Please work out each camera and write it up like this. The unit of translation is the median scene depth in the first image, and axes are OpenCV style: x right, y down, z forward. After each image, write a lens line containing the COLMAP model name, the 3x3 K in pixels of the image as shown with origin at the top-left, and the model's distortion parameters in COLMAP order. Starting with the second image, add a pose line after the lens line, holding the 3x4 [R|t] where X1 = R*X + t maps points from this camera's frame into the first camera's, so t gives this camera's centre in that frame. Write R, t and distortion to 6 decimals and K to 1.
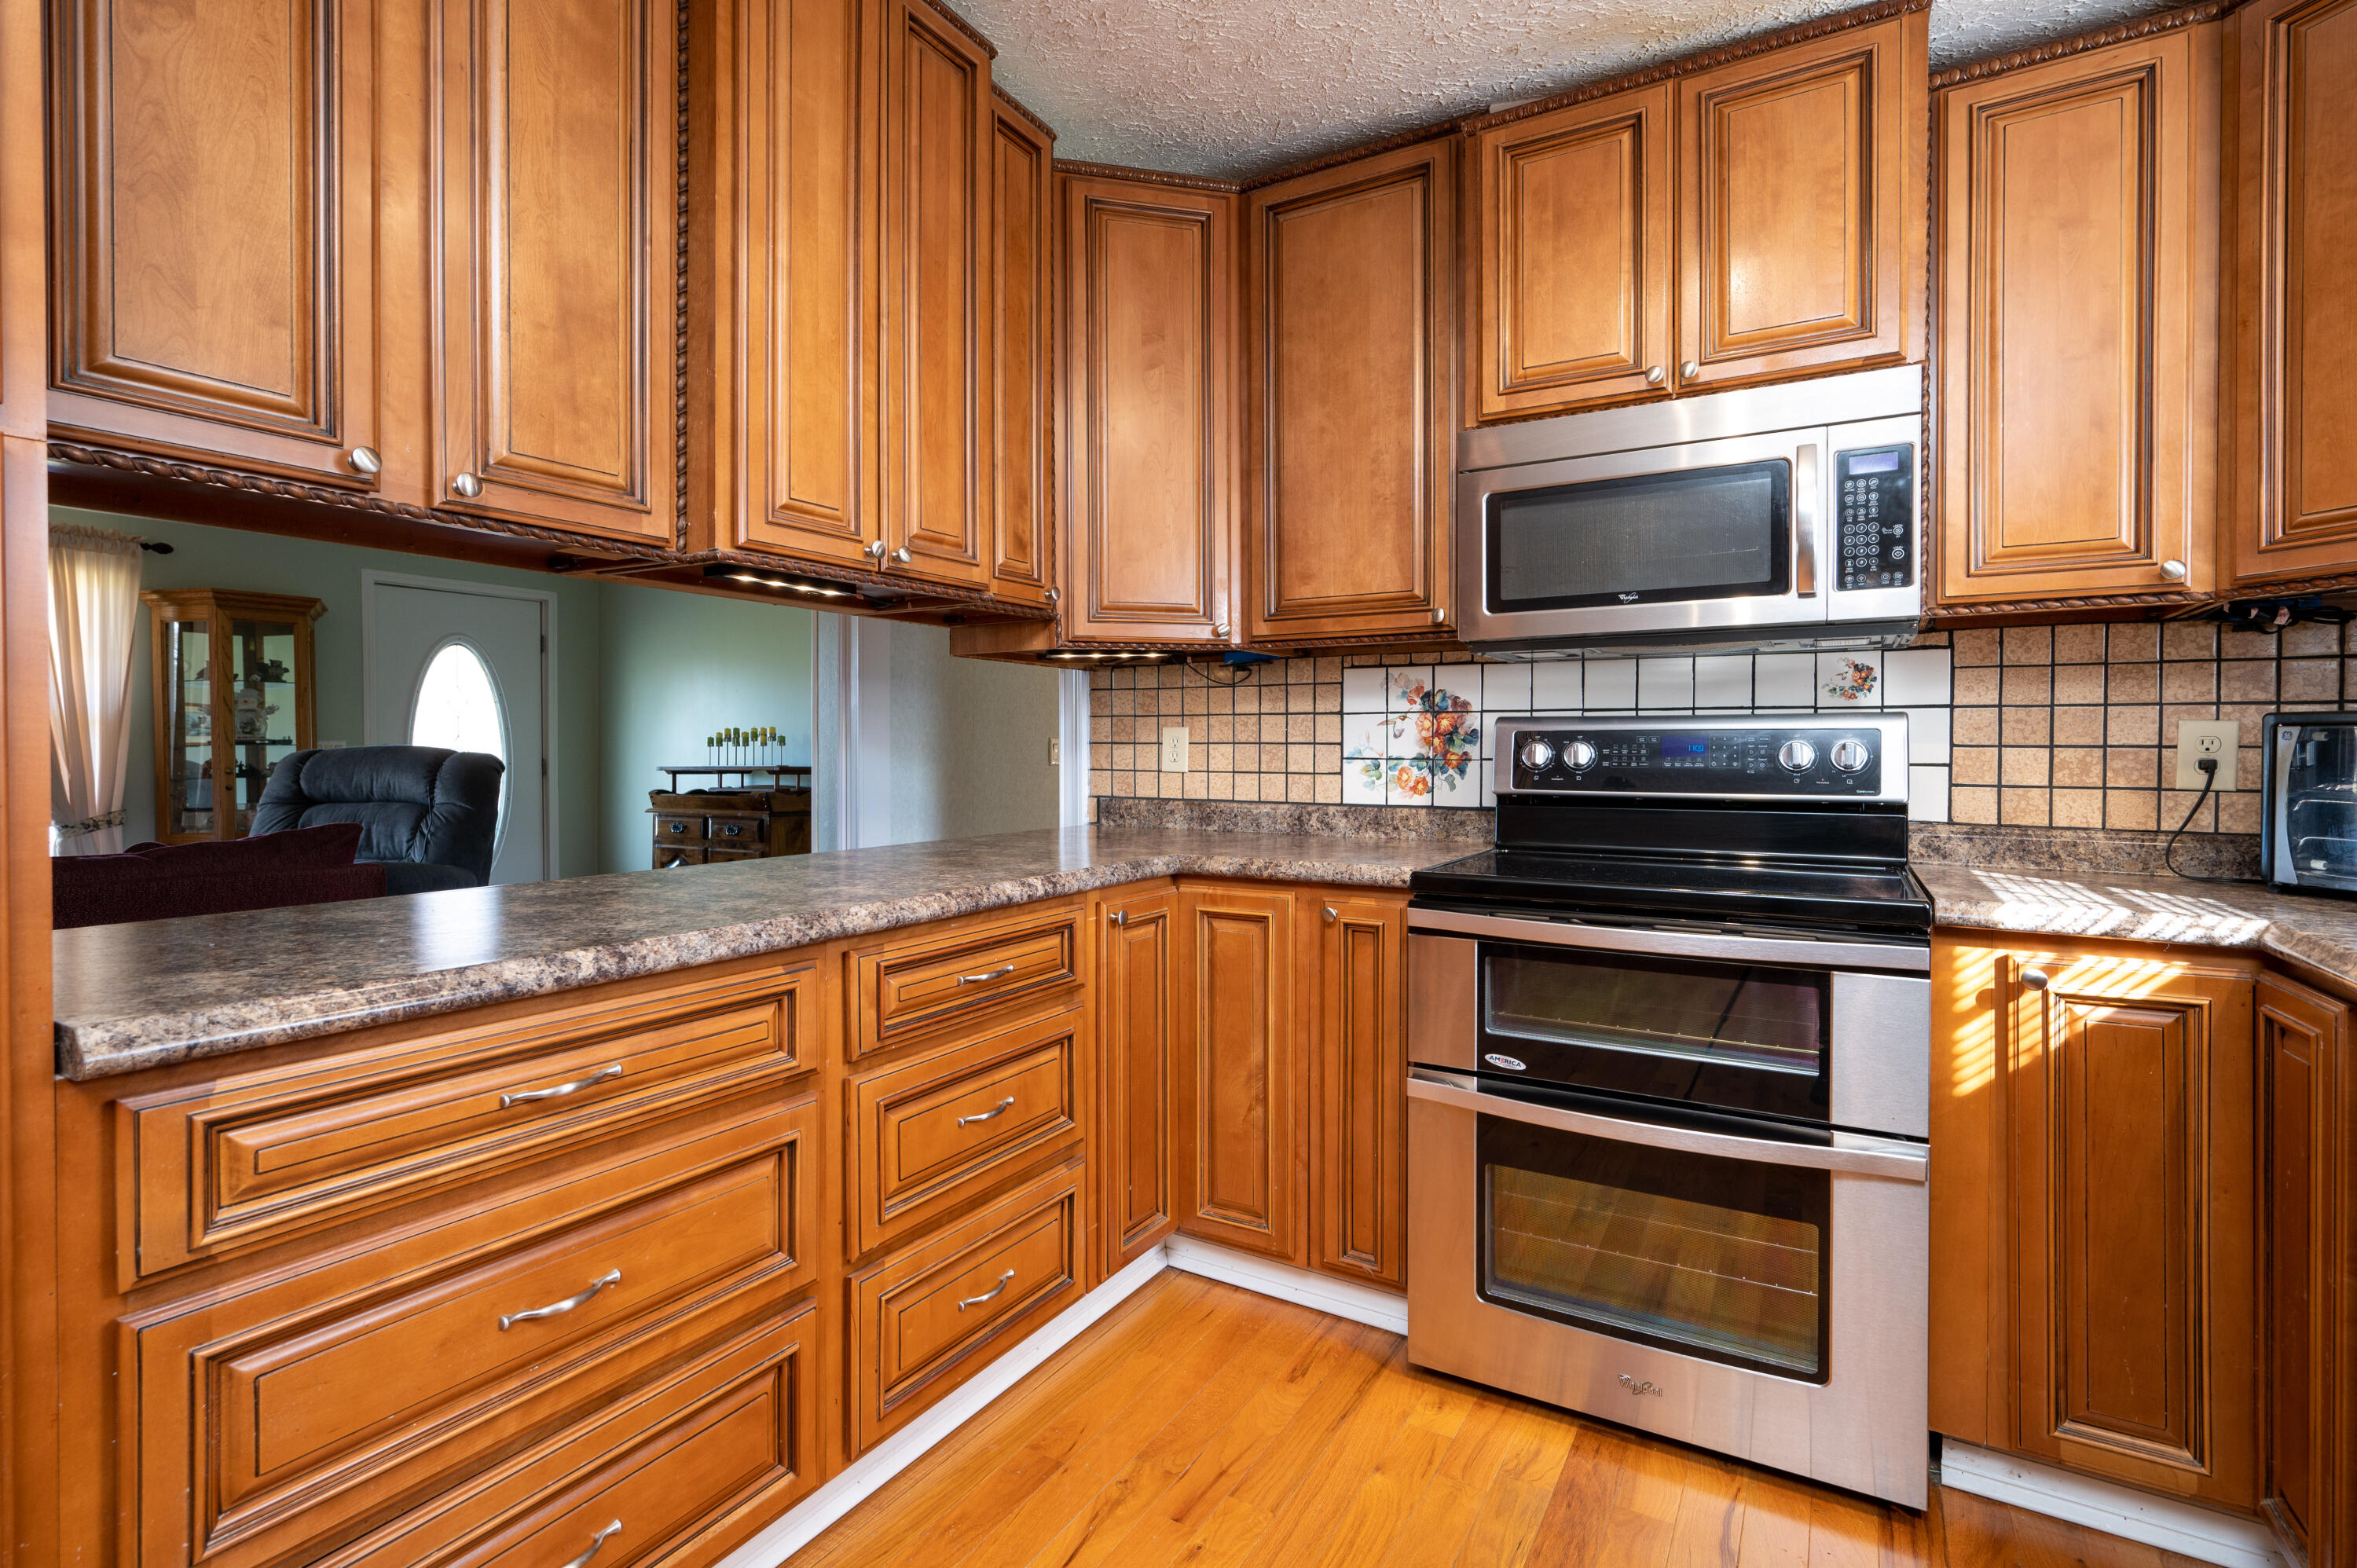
lens RADIAL K [[1115.4, 0, 1162.0], [0, 1115.4, 772.2], [0, 0, 1]] dist [0.002284, -0.000694]
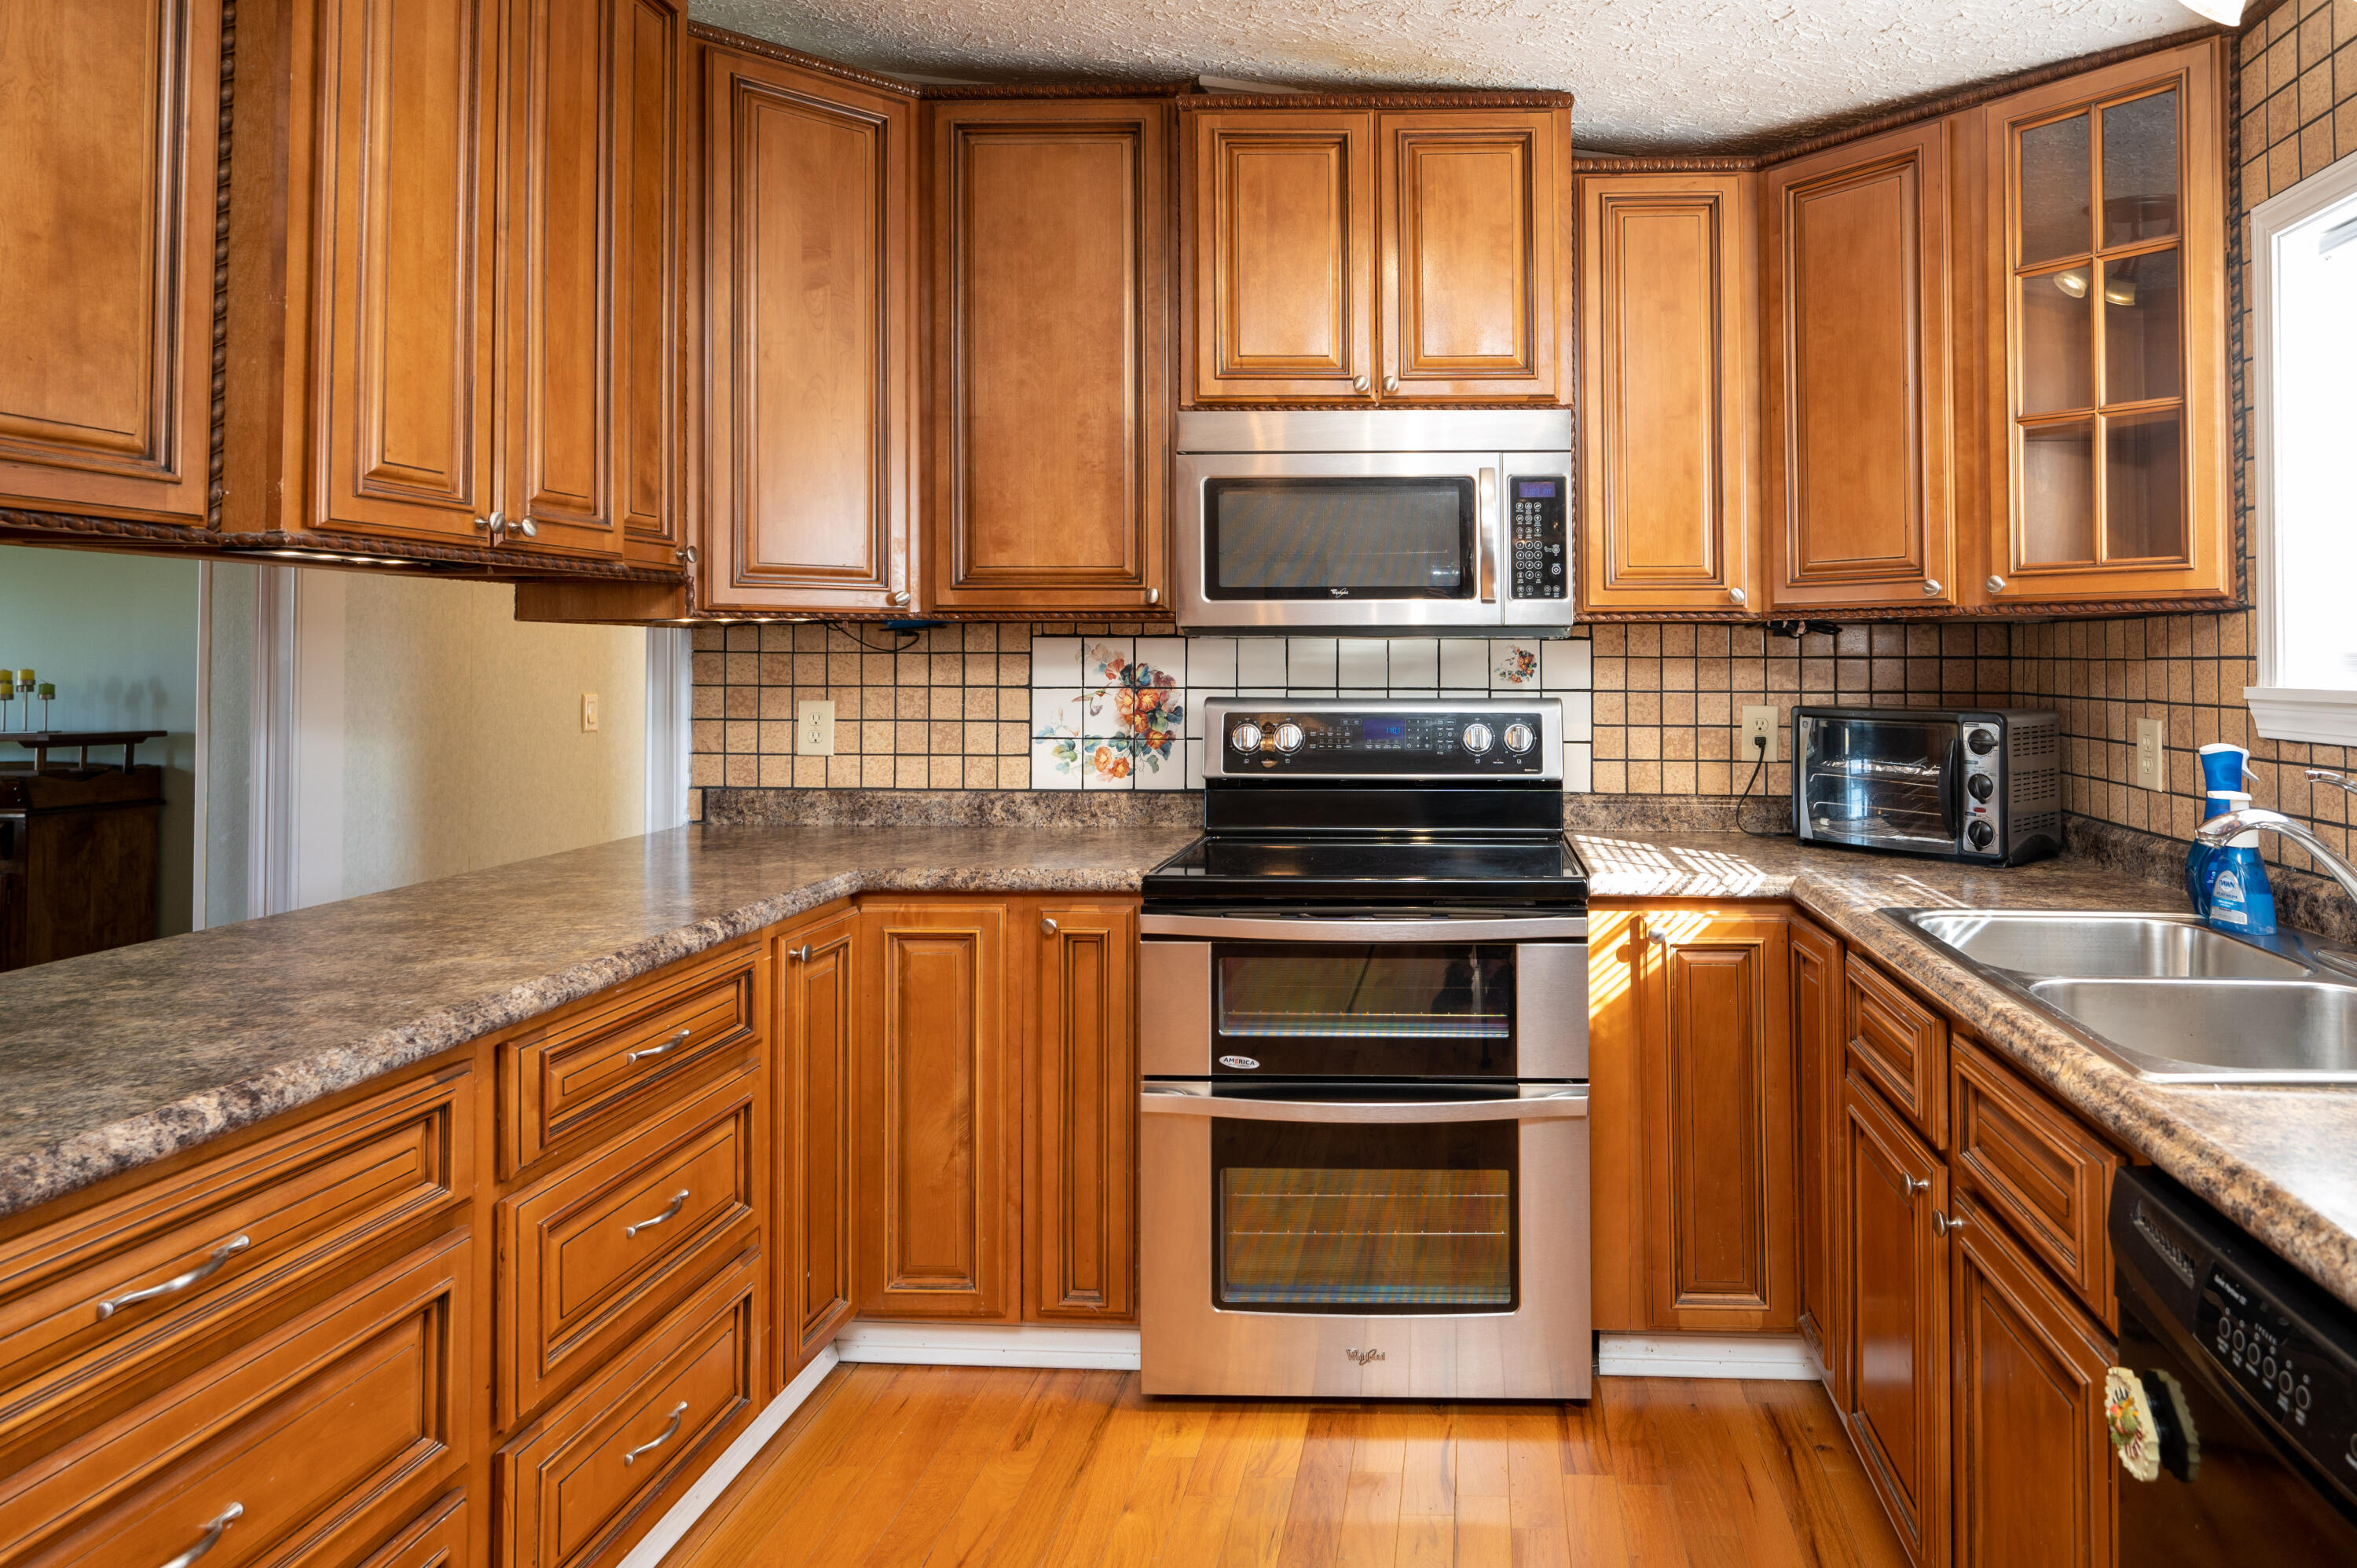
lens RADIAL K [[1410.1, 0, 1431.7], [0, 1410.1, 622.9], [0, 0, 1]] dist [-0.003795, 0.001889]
pose [[0.867926, 0.011617, 0.496558, -0.159851], [0.008923, 0.999200, -0.038972, -0.076426], [-0.496614, 0.038256, 0.867128, -0.180975]]
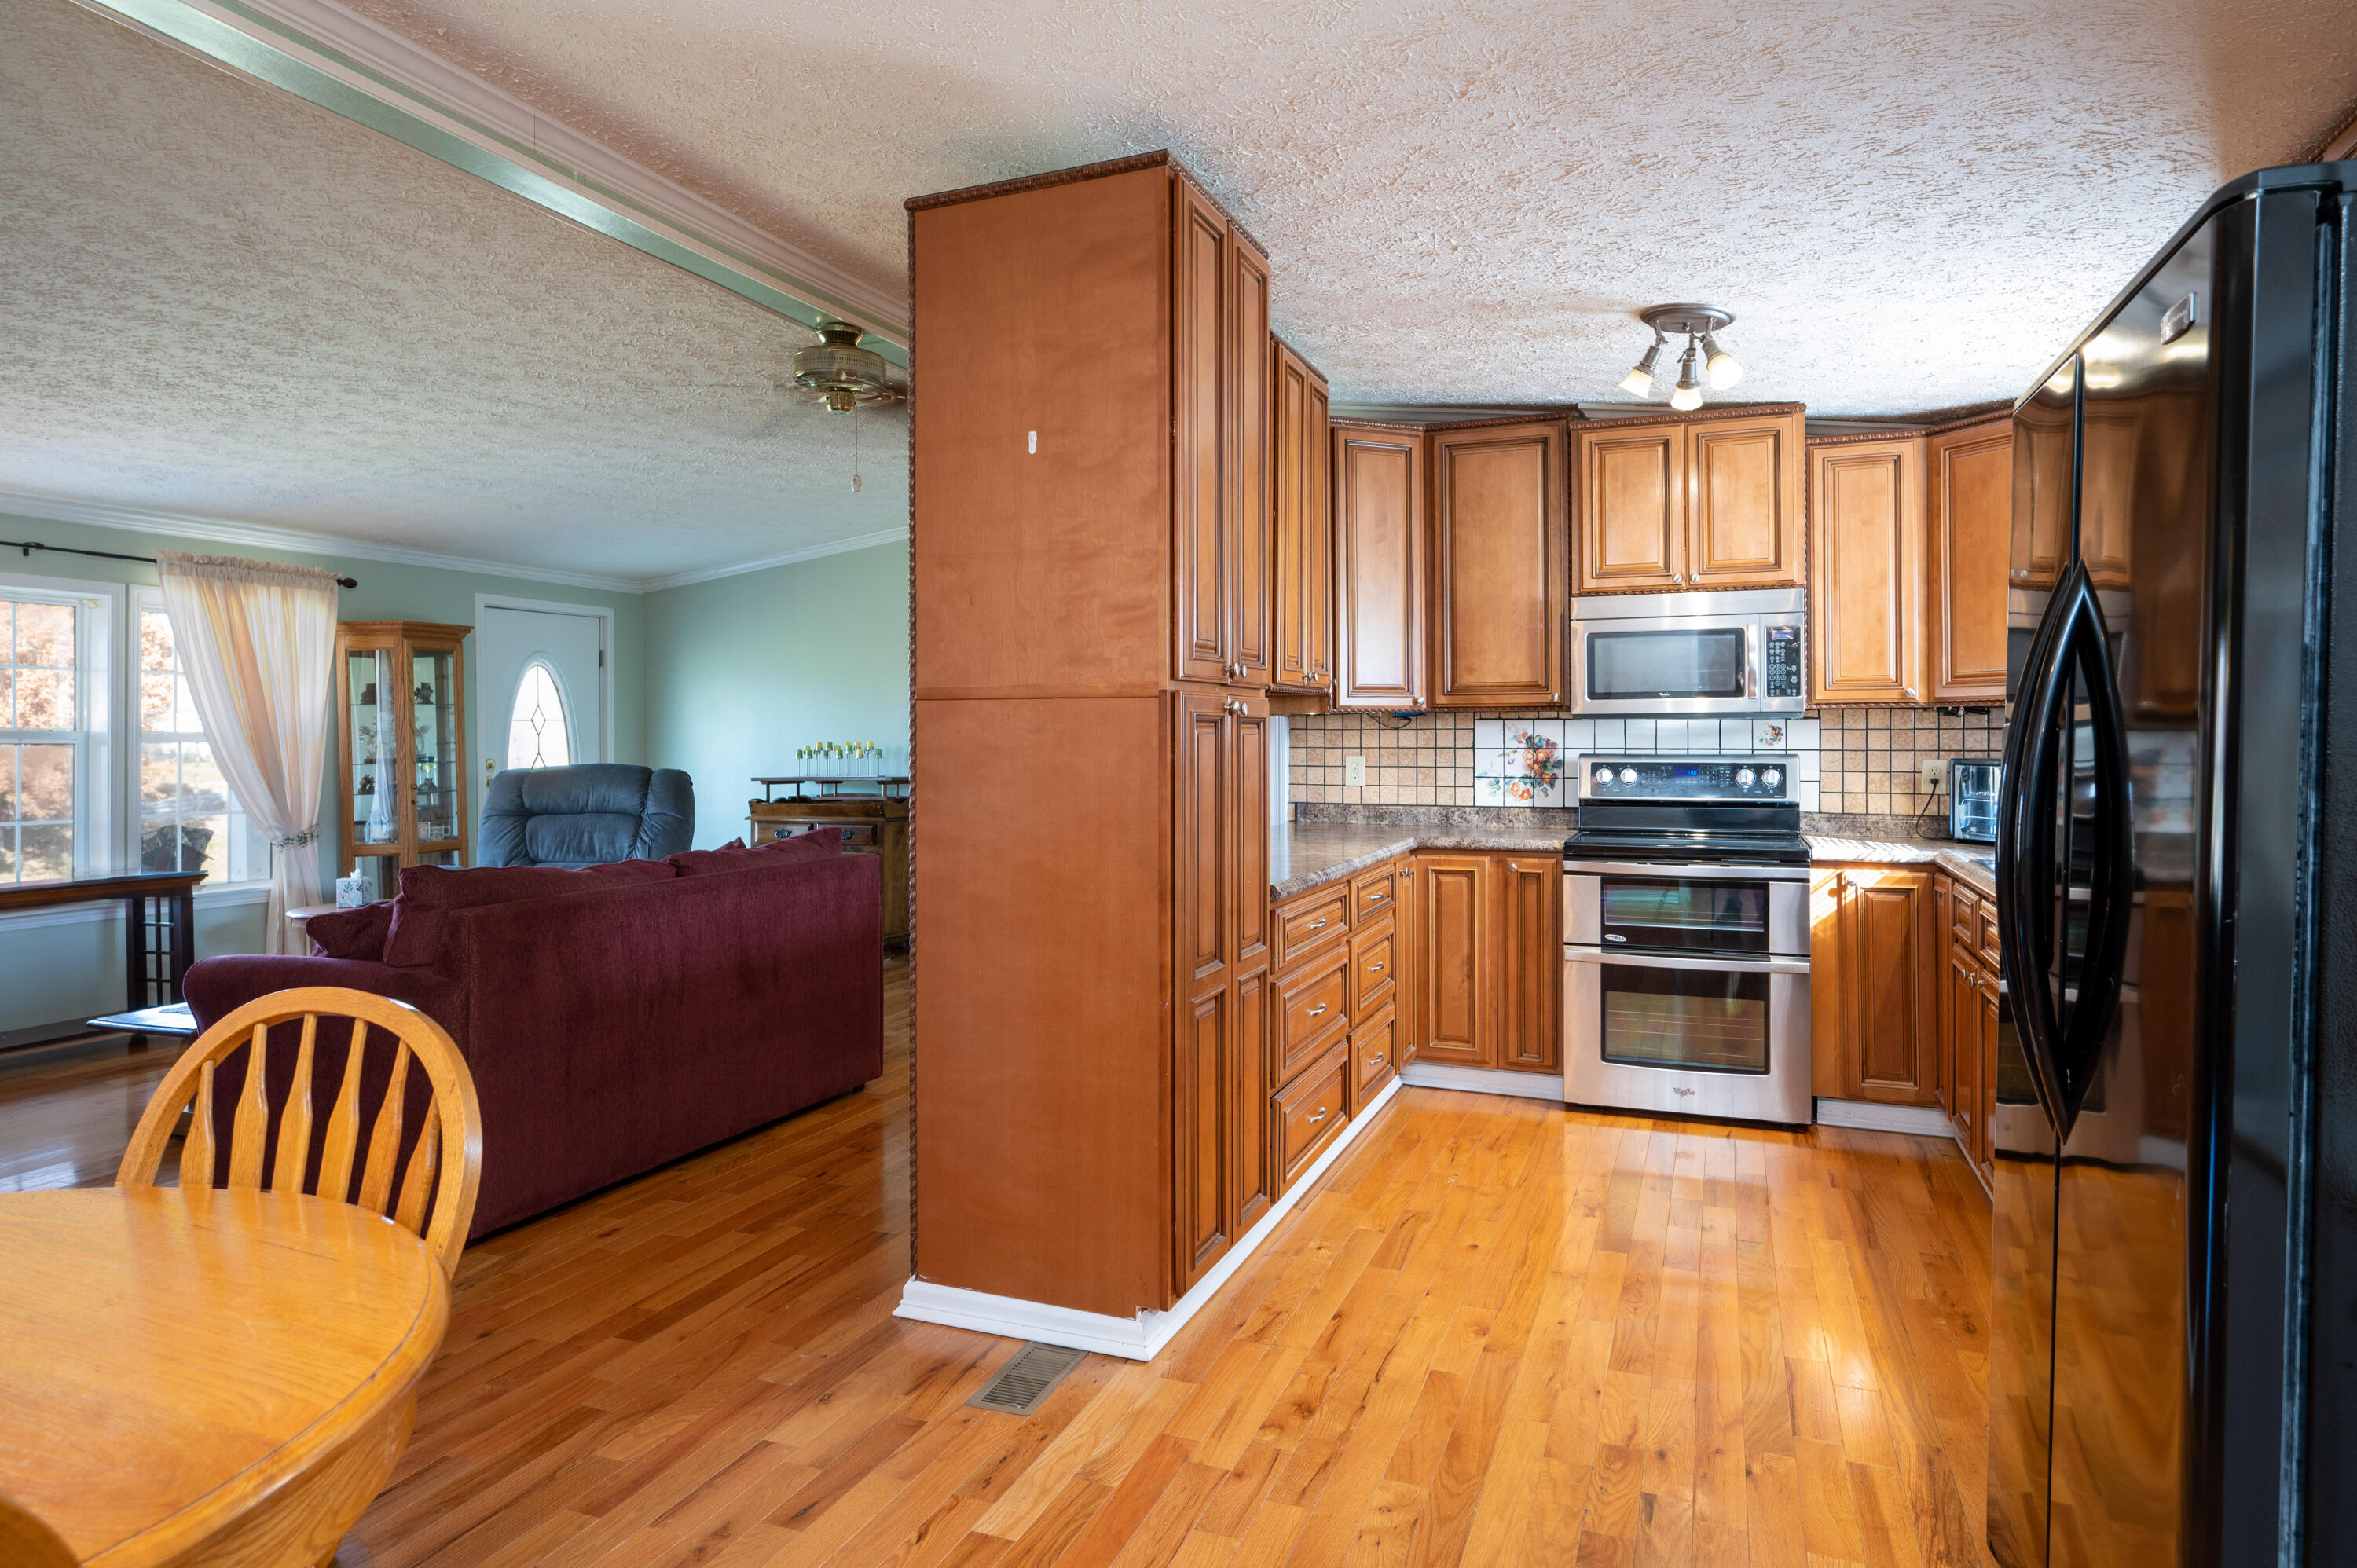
lens RADIAL K [[1440.5, 0, 1176.5], [0, 1440.5, 752.4], [0, 0, 1]] dist [-0.005362, 0.002544]
pose [[0.982938, -0.006038, 0.183839, -0.832462], [0.007153, 0.999960, -0.005402, -0.052039], [-0.183799, 0.006625, 0.982941, -1.226221]]
